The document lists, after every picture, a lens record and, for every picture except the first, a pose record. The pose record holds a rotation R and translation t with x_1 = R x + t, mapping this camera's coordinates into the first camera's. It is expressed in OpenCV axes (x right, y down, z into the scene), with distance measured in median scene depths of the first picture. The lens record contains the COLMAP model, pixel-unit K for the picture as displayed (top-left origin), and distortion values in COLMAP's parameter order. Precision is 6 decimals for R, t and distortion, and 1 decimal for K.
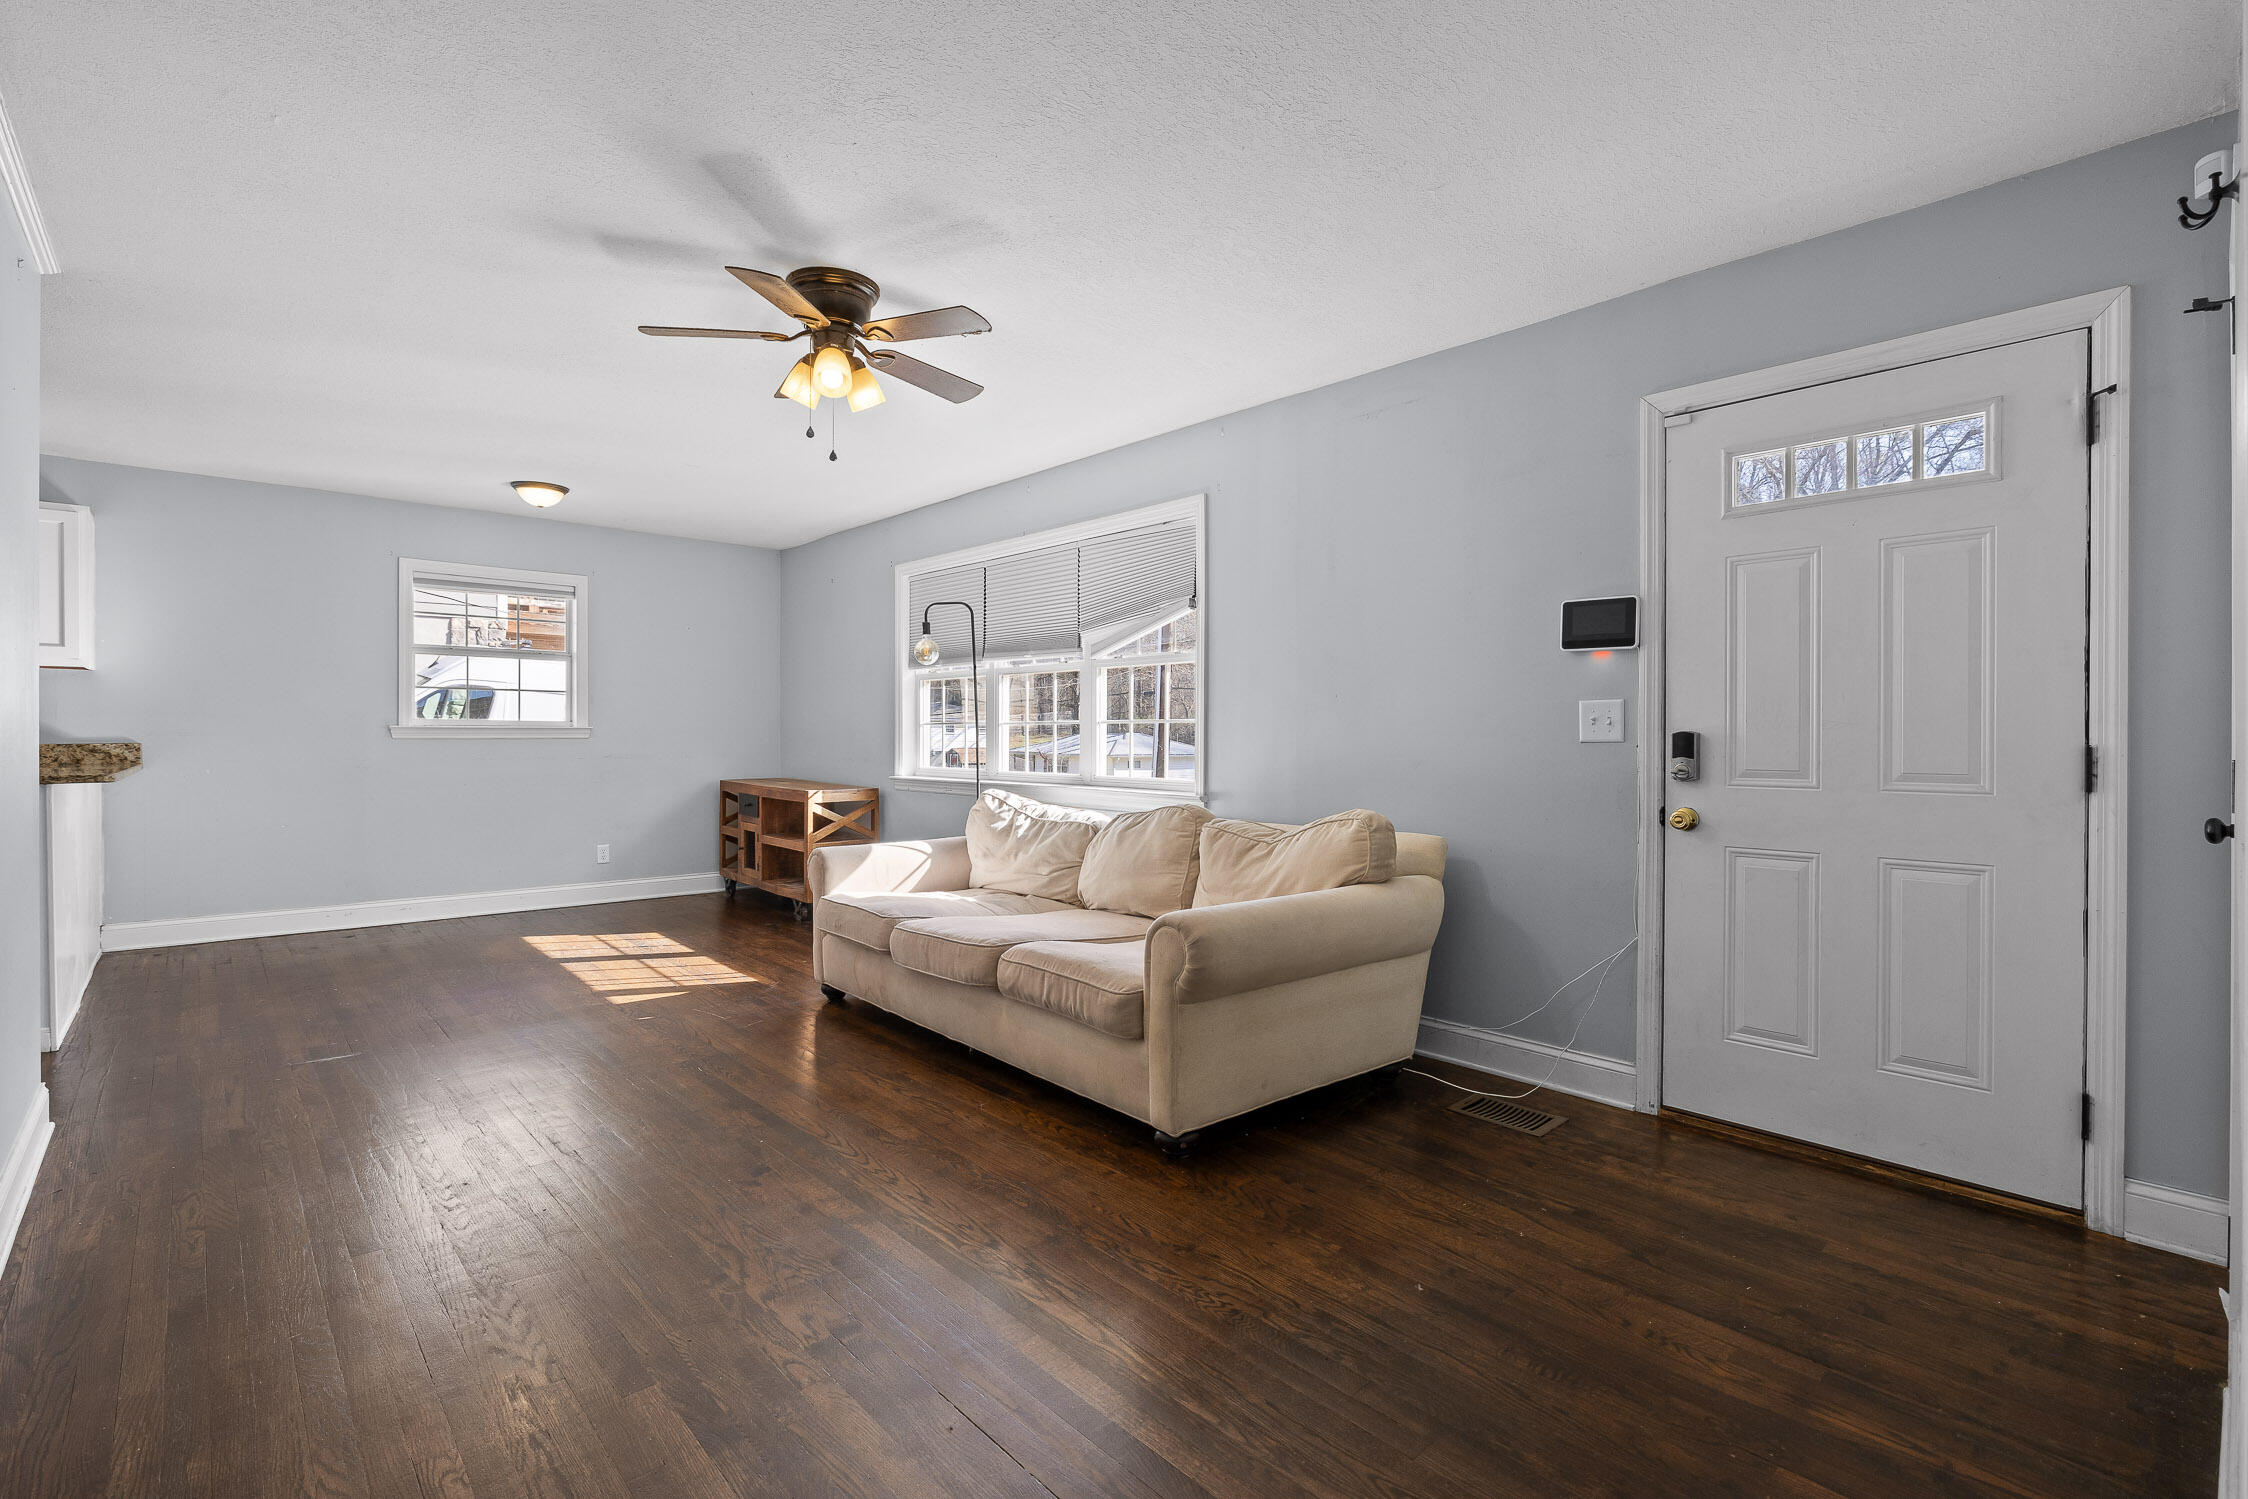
lens RADIAL K [[1026.5, 0, 1119.7], [0, 1026.5, 741.1], [0, 0, 1]] dist [-0.000278, 0.000363]
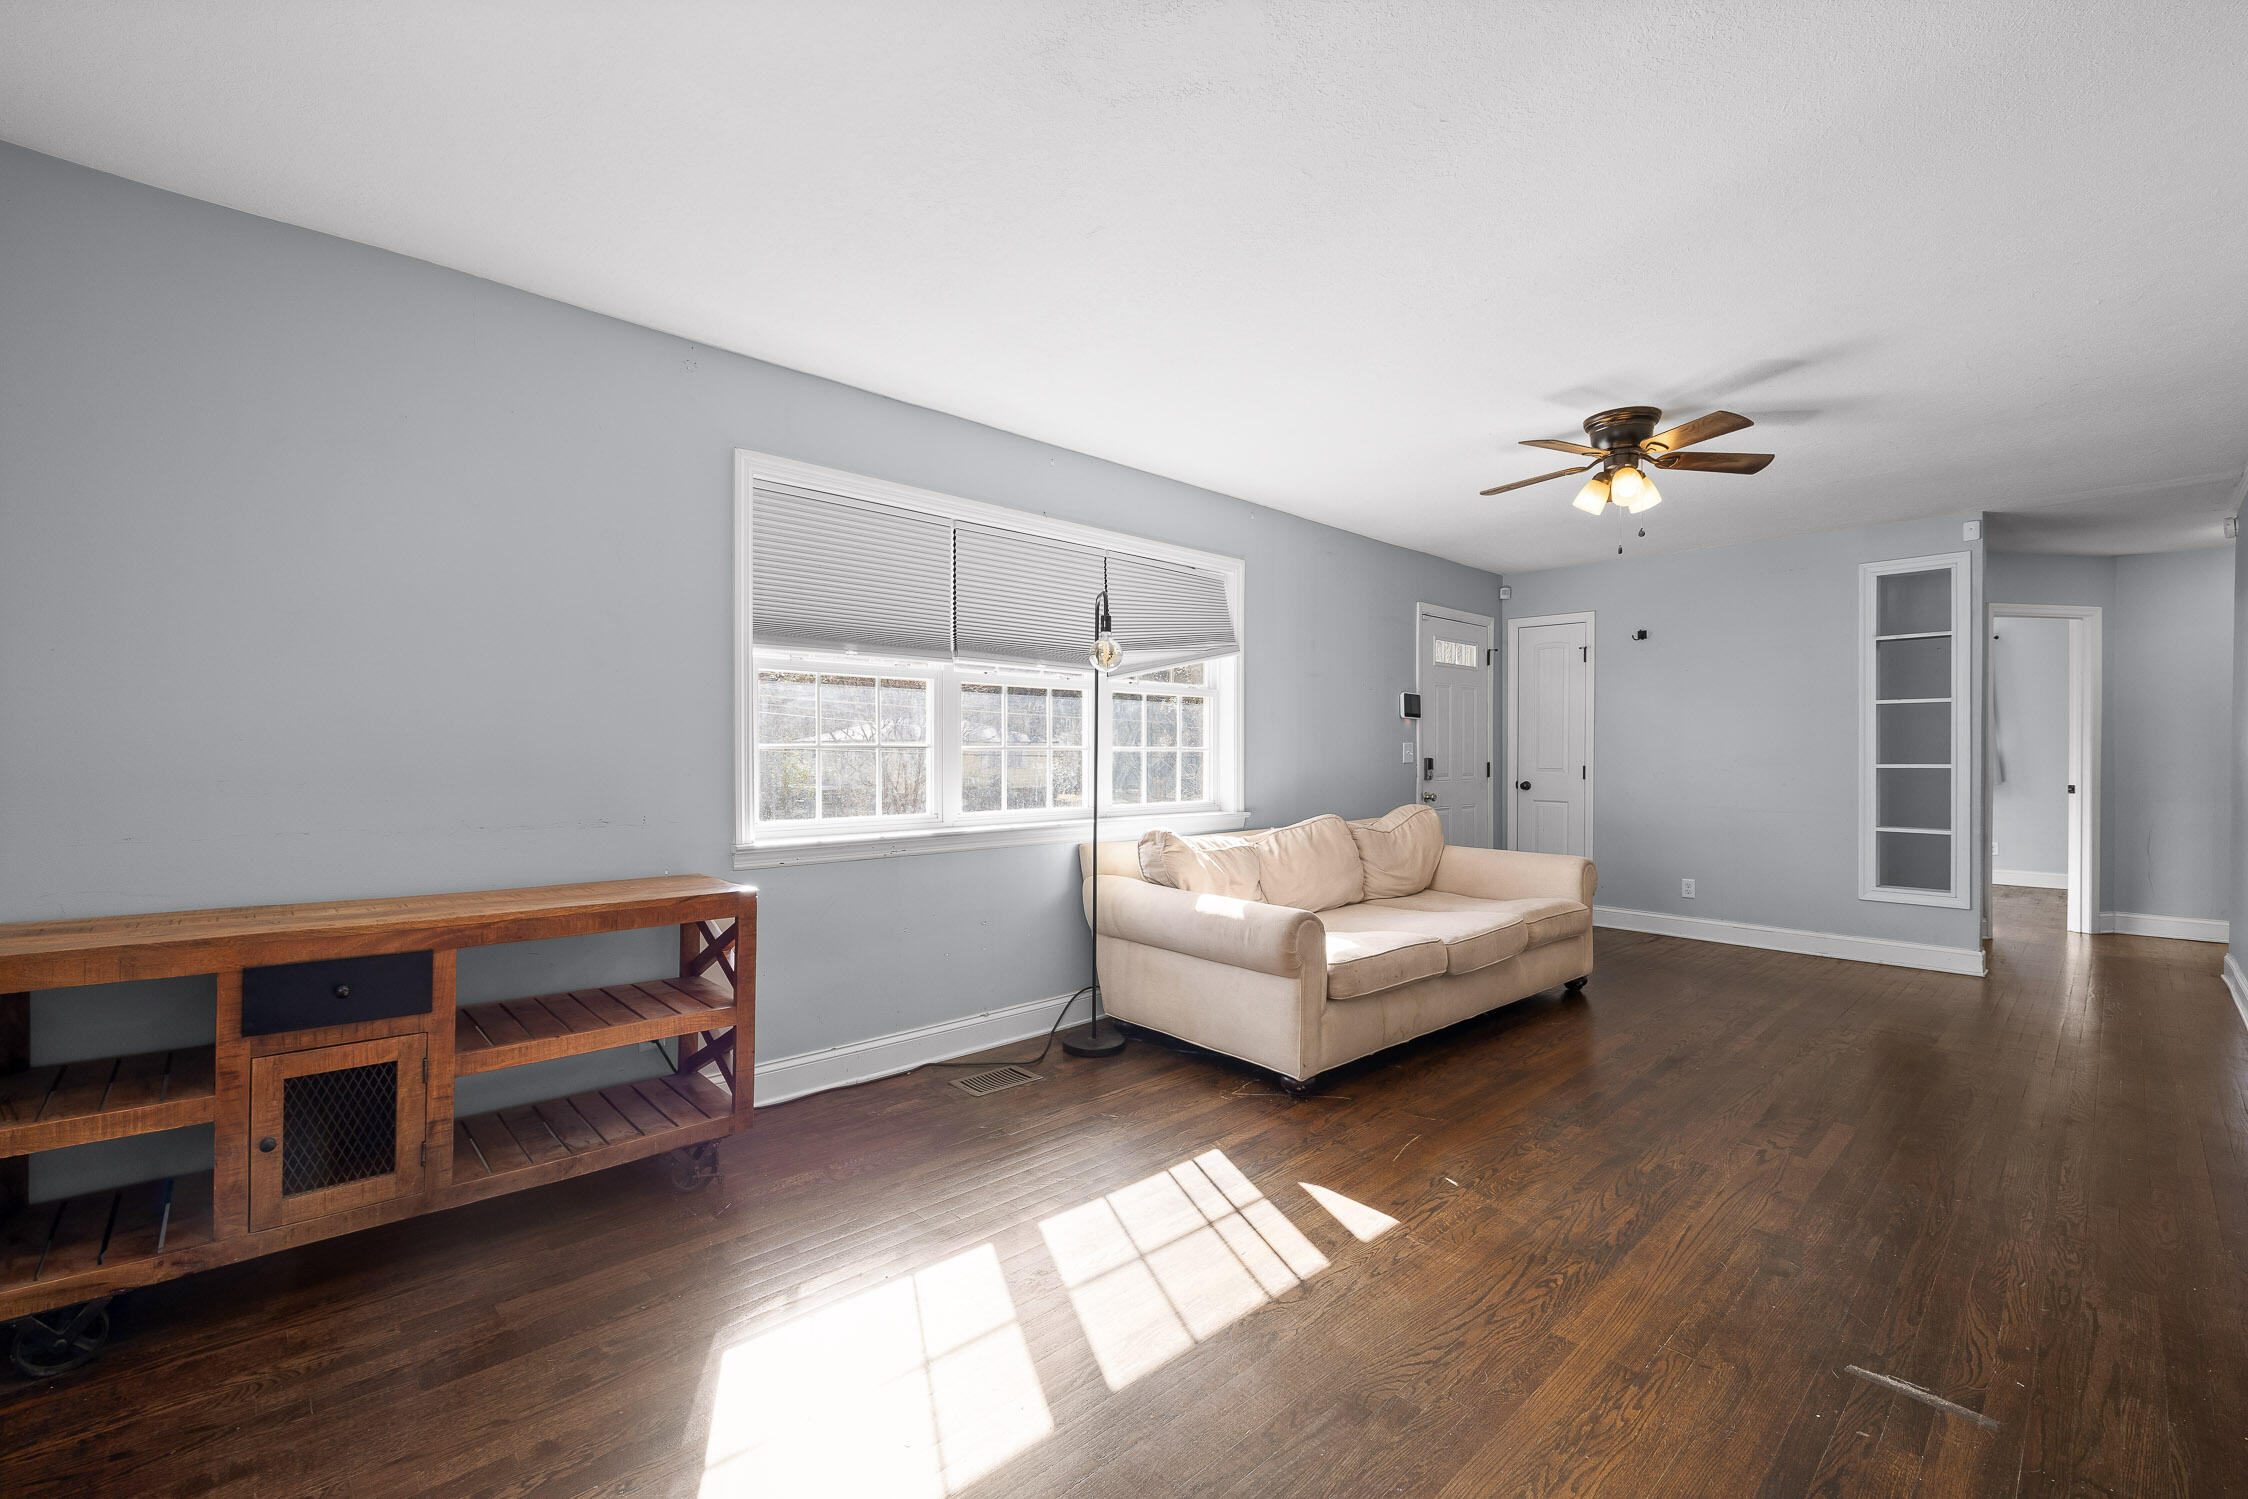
lens RADIAL K [[955.1, 0, 1120.8], [0, 955.1, 760.4], [0, 0, 1]] dist [-0.000603, 0.000172]
pose [[-0.024864, -0.011325, 0.999627, -0.952741], [0.004535, 0.999924, 0.011442, -0.019240], [-0.999681, 0.004818, -0.024811, 1.079039]]
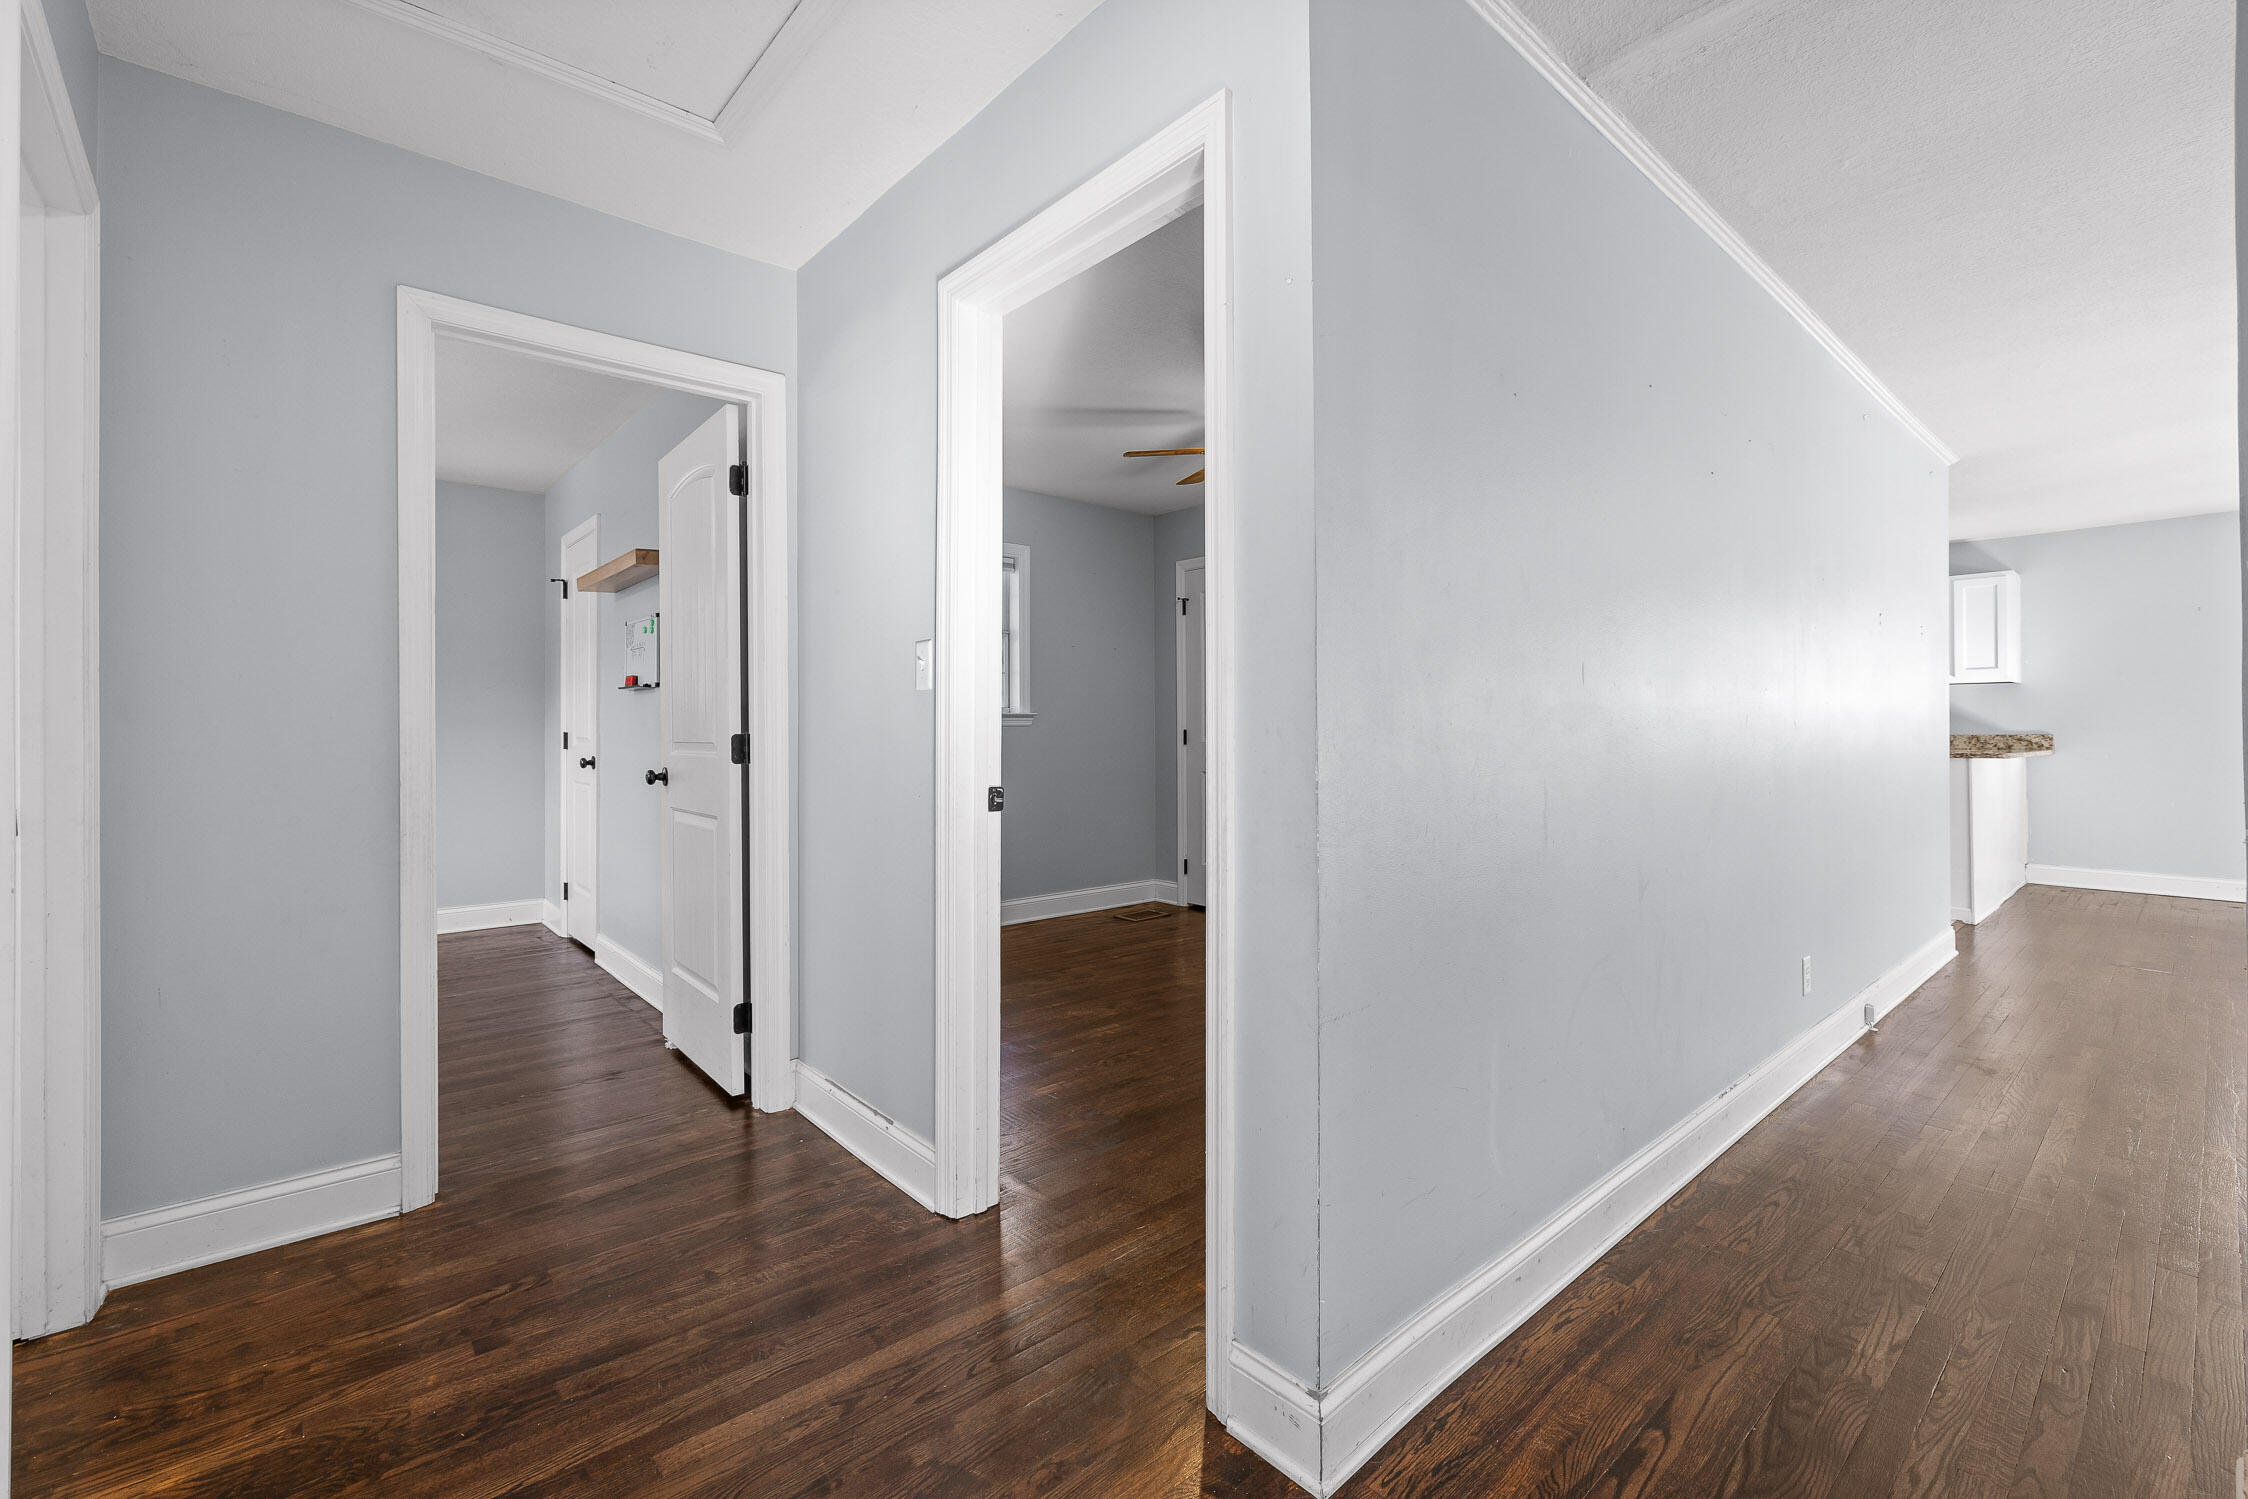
lens RADIAL K [[965.9, 0, 1132.8], [0, 965.9, 727.1], [0, 0, 1]] dist [-0.000192, -0.000198]
pose [[-0.008494, -0.008745, -0.999926, 0.377561], [-0.003369, 0.999956, -0.008716, 0.008595], [0.999958, 0.003295, -0.008523, -0.236082]]
